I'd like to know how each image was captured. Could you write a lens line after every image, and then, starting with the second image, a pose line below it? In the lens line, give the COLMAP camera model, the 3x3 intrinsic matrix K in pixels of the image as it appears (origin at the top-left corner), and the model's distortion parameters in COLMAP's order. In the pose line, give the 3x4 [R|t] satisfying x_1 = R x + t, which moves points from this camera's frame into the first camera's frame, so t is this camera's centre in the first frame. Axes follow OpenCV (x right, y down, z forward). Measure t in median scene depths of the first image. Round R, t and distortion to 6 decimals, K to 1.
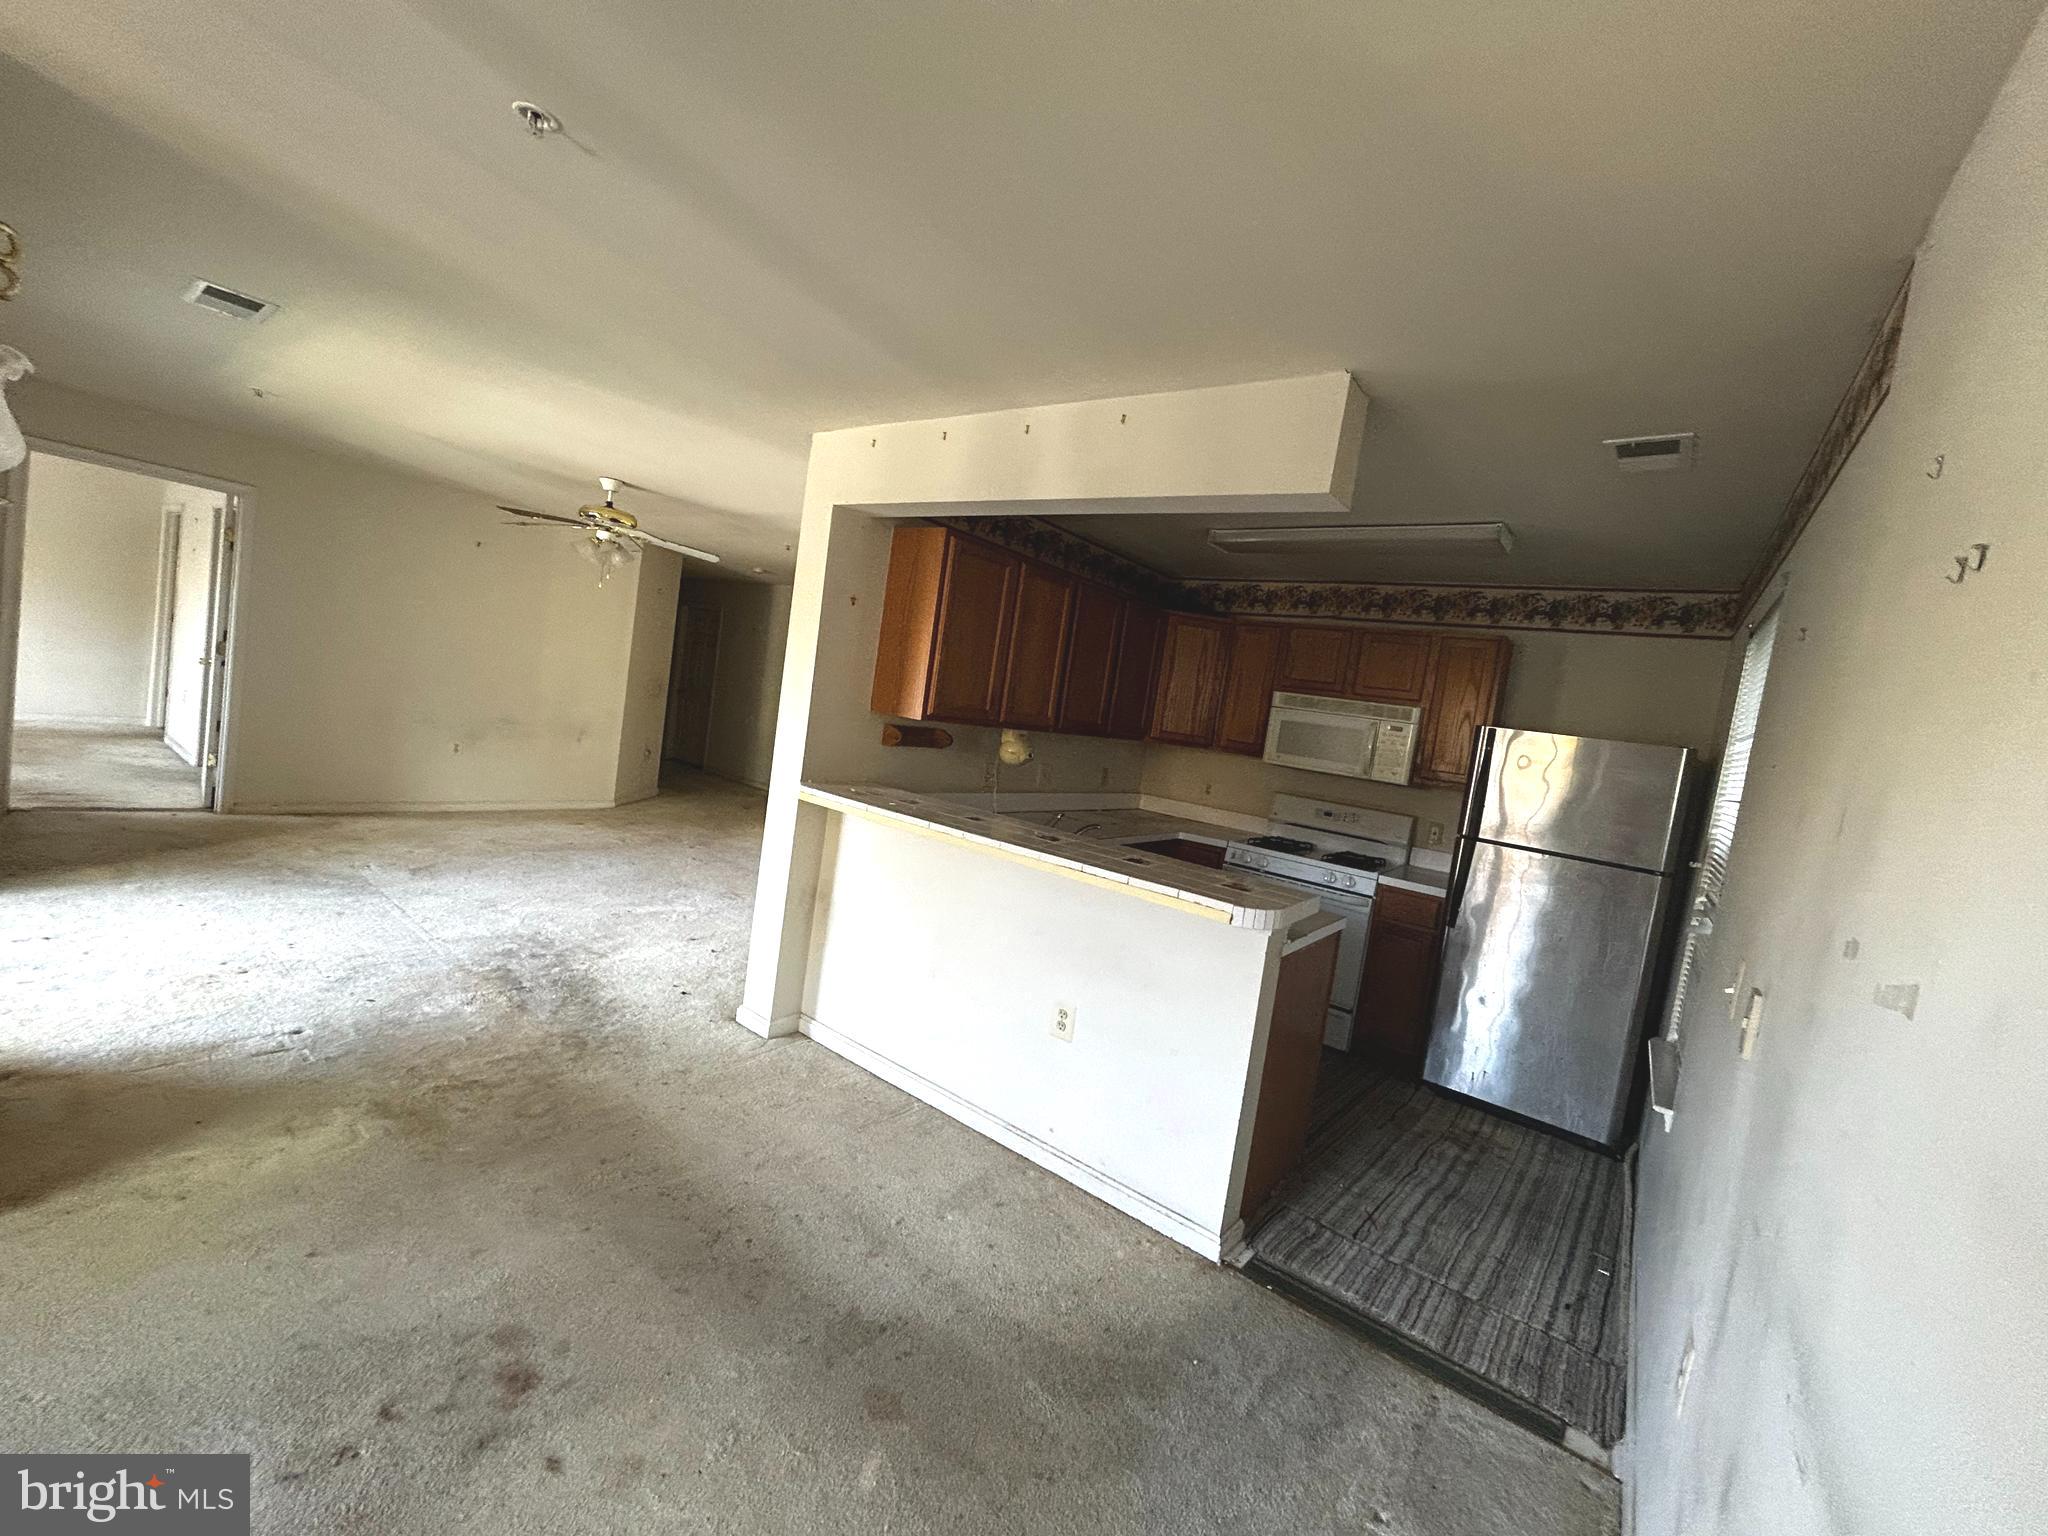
lens RADIAL K [[818.8, 0, 1028.1], [0, 818.8, 764.8], [0, 0, 1]] dist [0.004805, 0.000746]
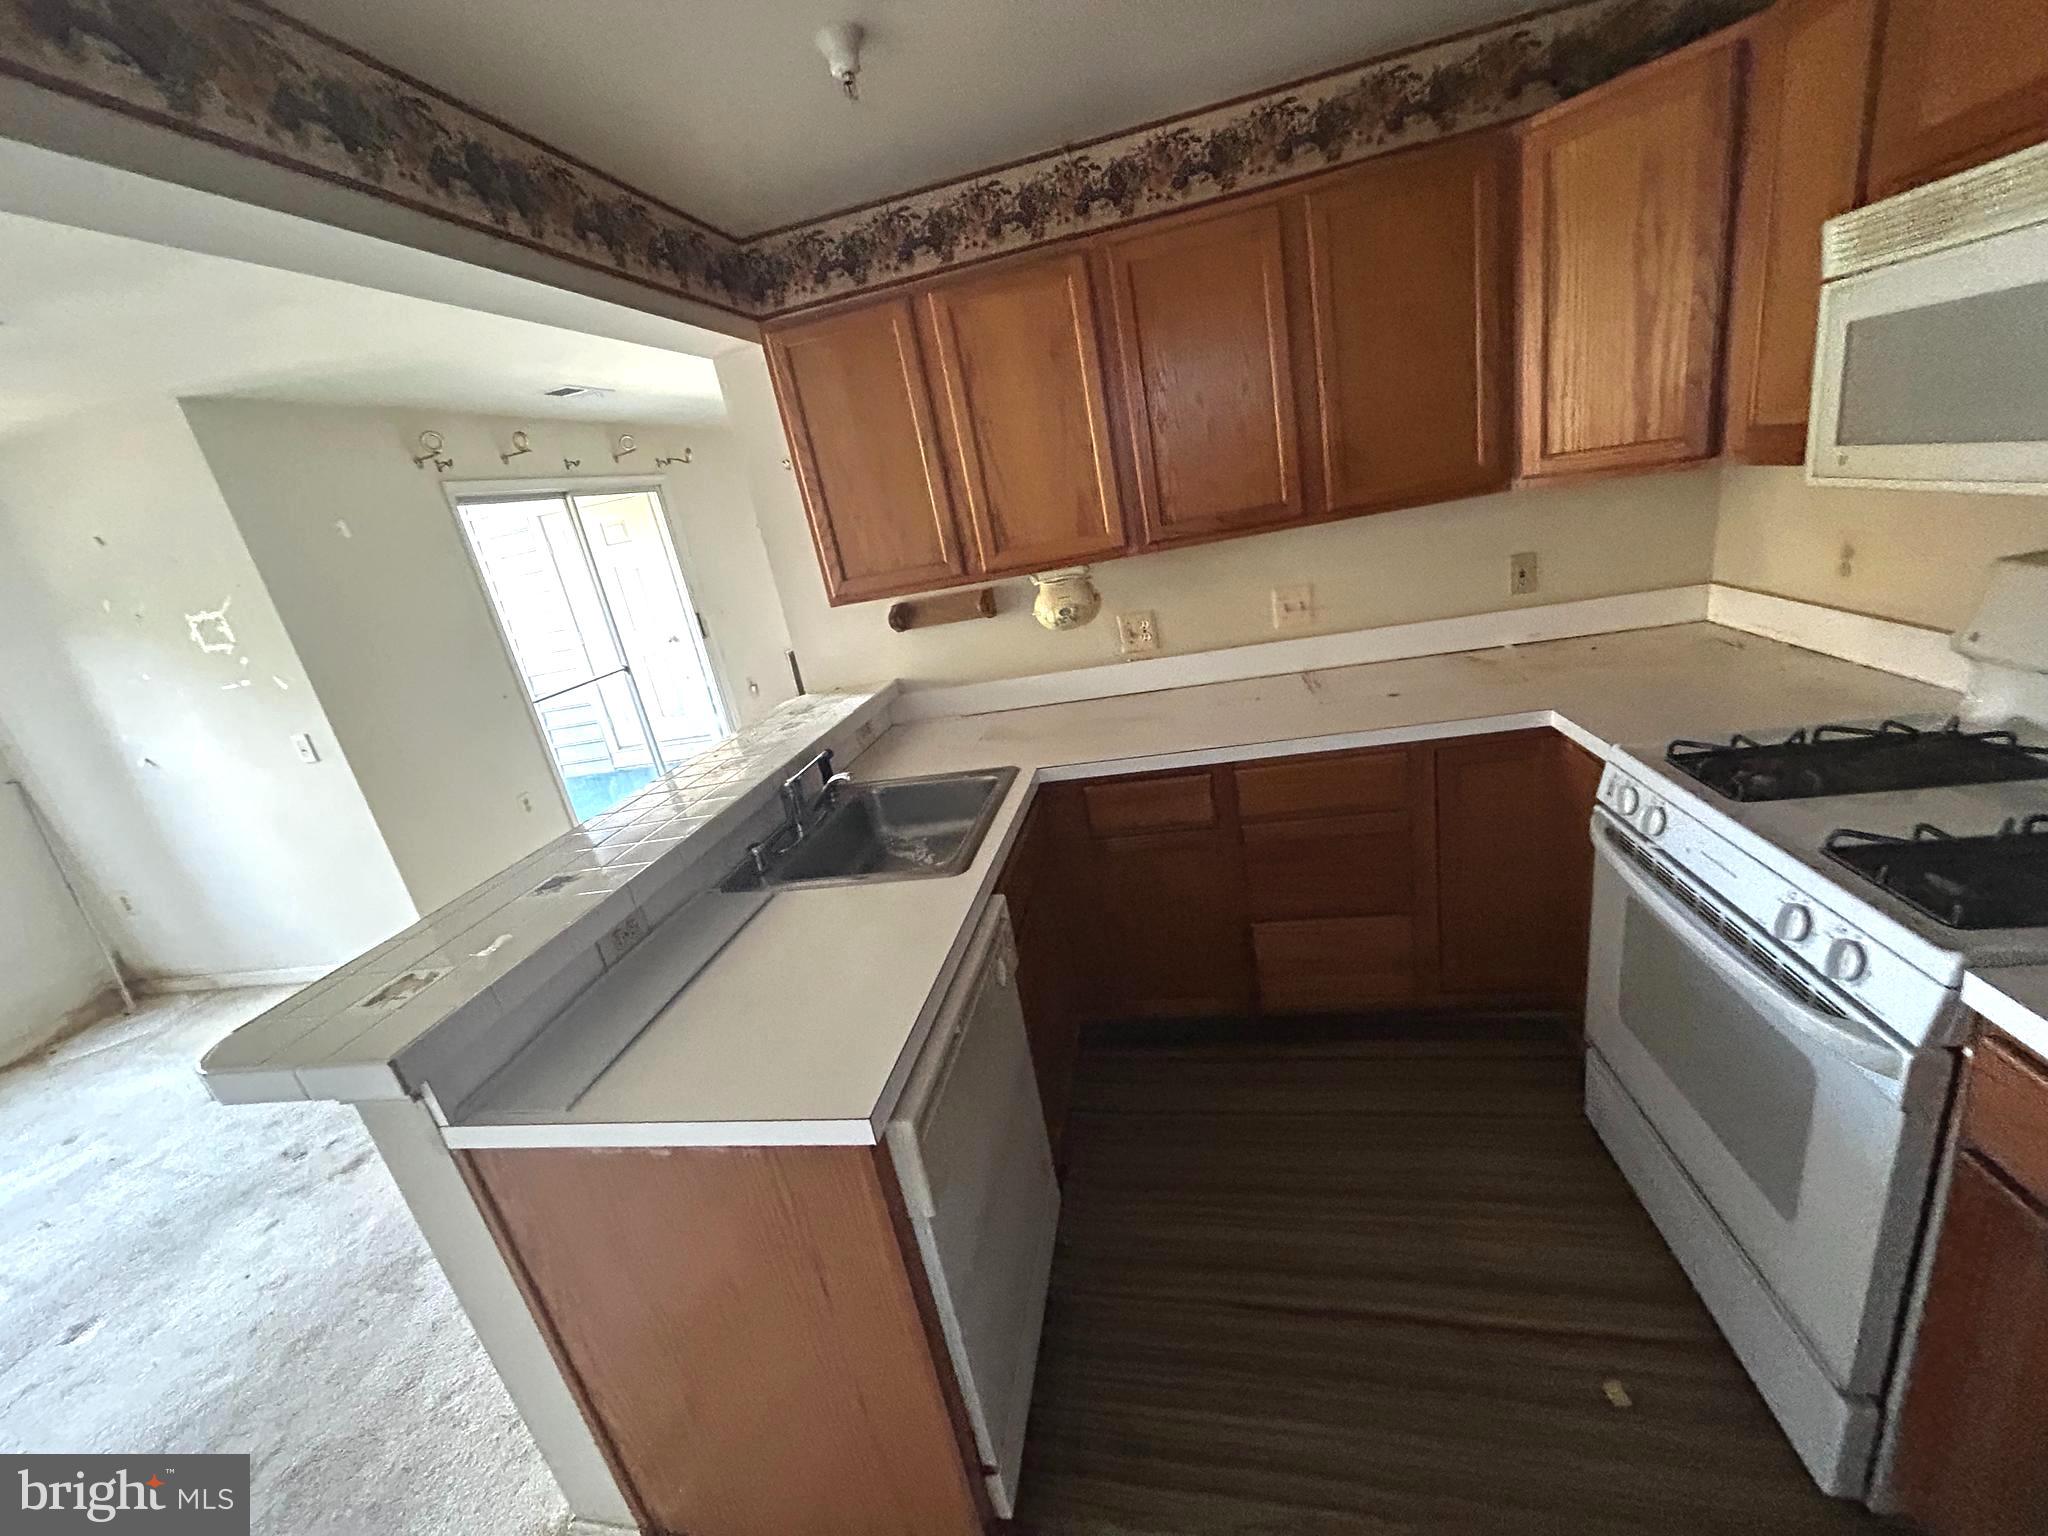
lens RADIAL K [[818.8, 0, 1033.5], [0, 818.8, 764.1], [0, 0, 1]] dist [0.004805, 0.000746]
pose [[0.426072, 0.067598, -0.902160, 0.489728], [0.170530, 0.973328, 0.153468, 0.001336], [0.888472, -0.219234, 0.403180, 0.653906]]
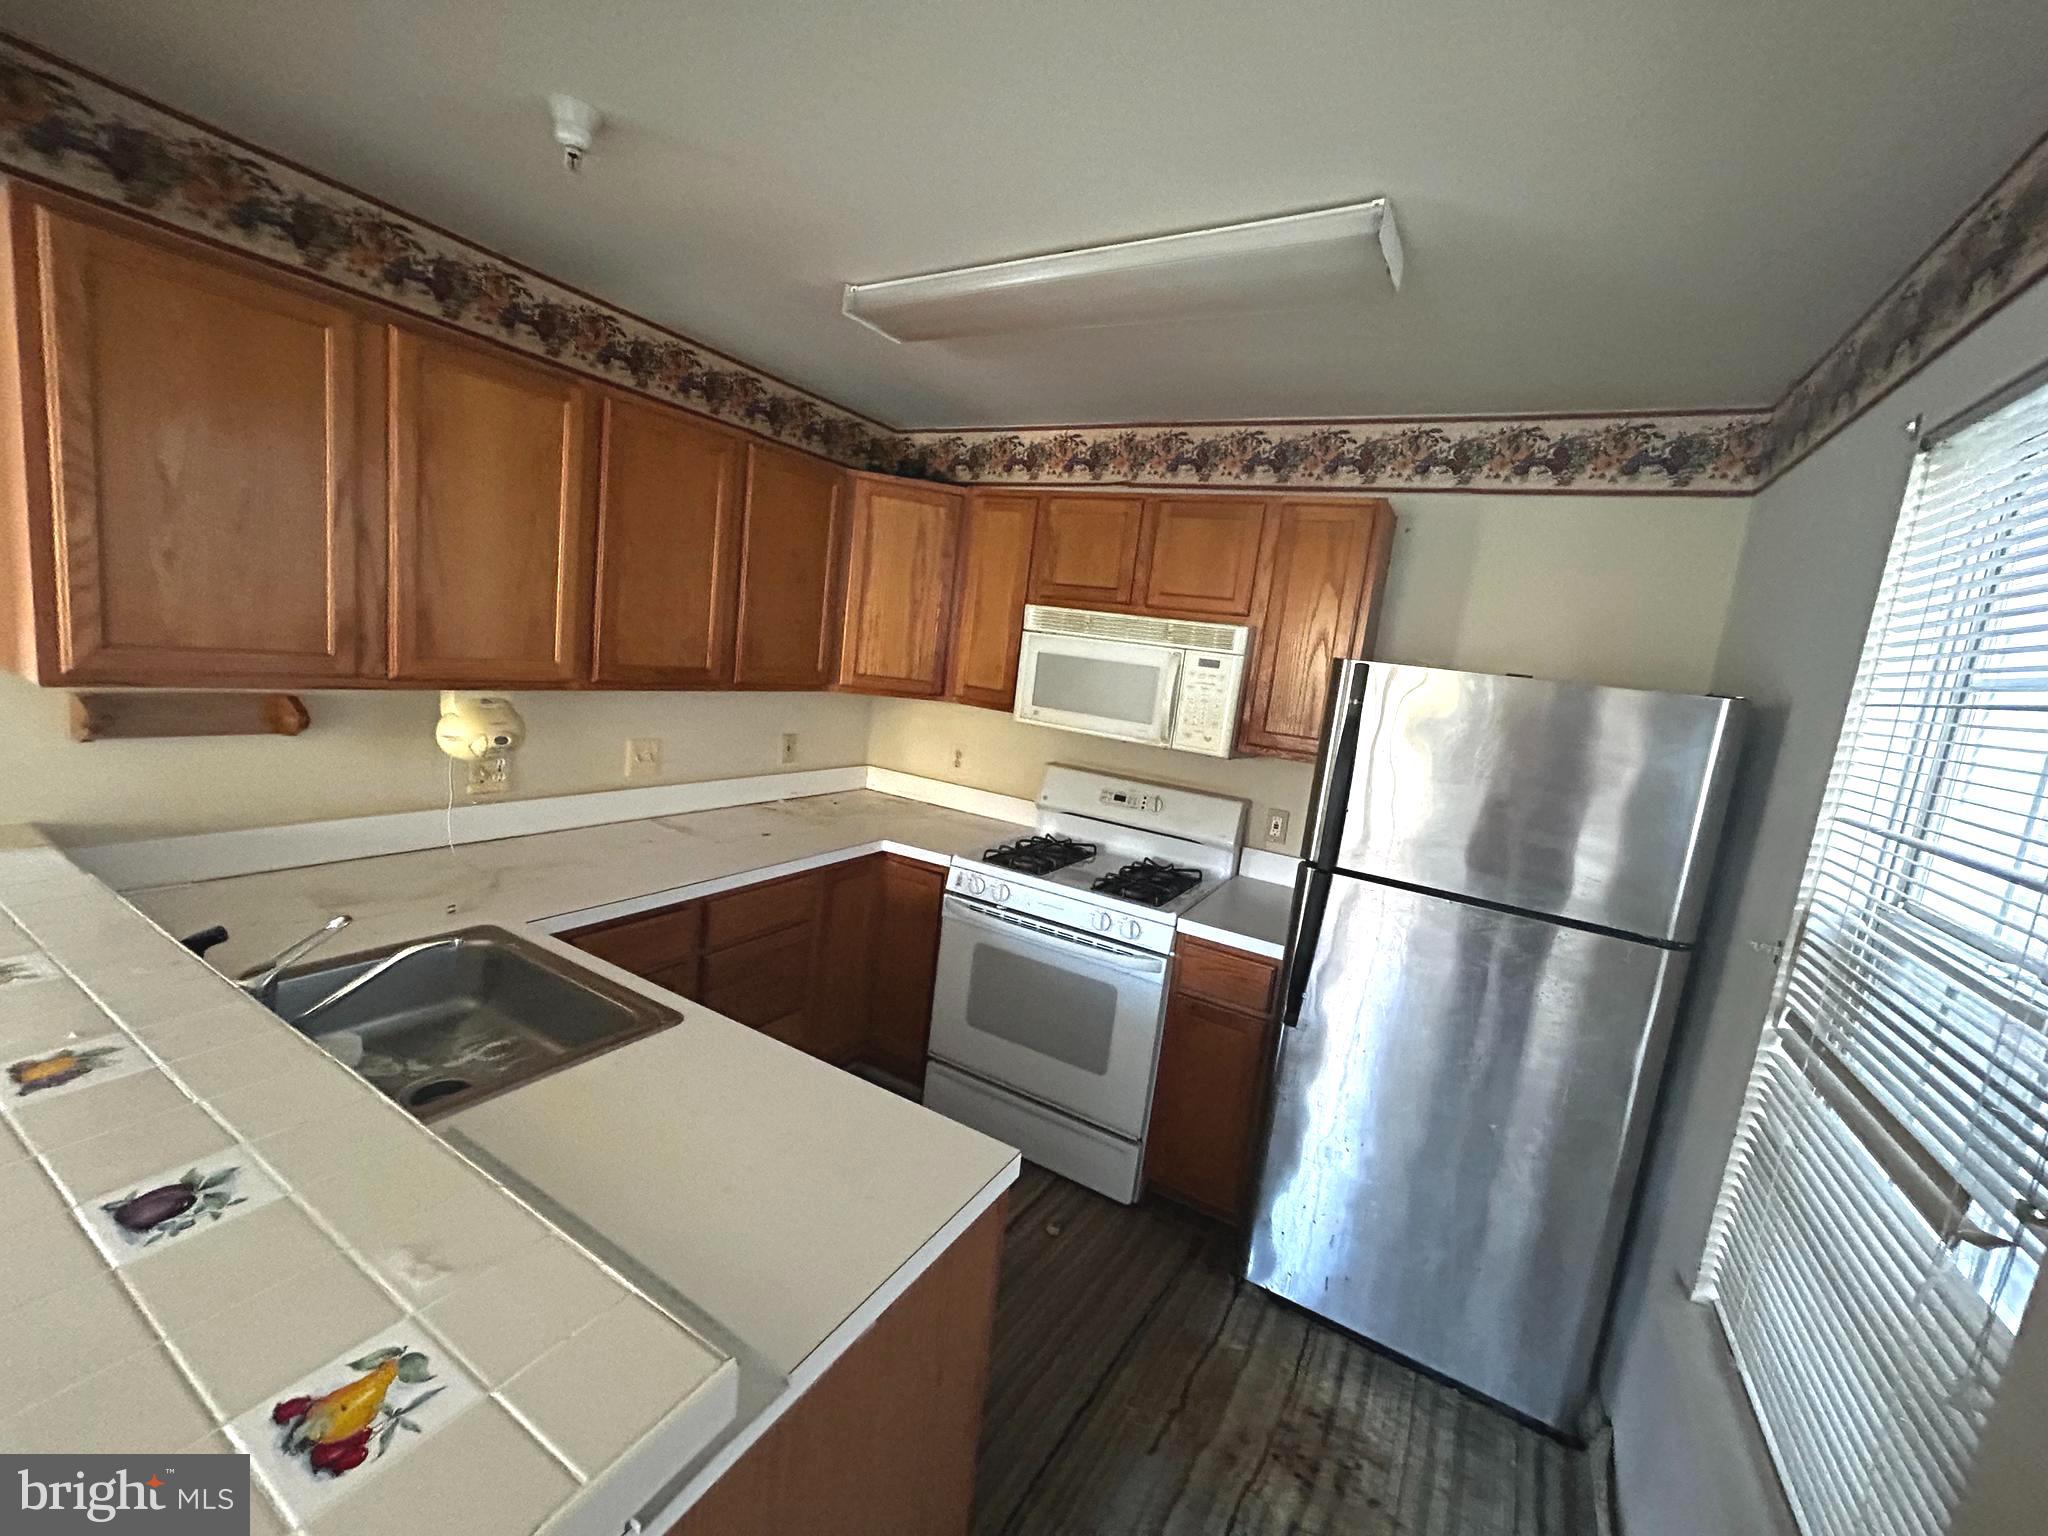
lens RADIAL K [[818.8, 0, 1018.2], [0, 818.8, 765.5], [0, 0, 1]] dist [0.004805, 0.000746]
pose [[0.992391, -0.042582, 0.115529, 0.237194], [0.032090, 0.995315, 0.091204, -0.028834], [-0.118871, -0.086803, 0.989108, 0.419254]]
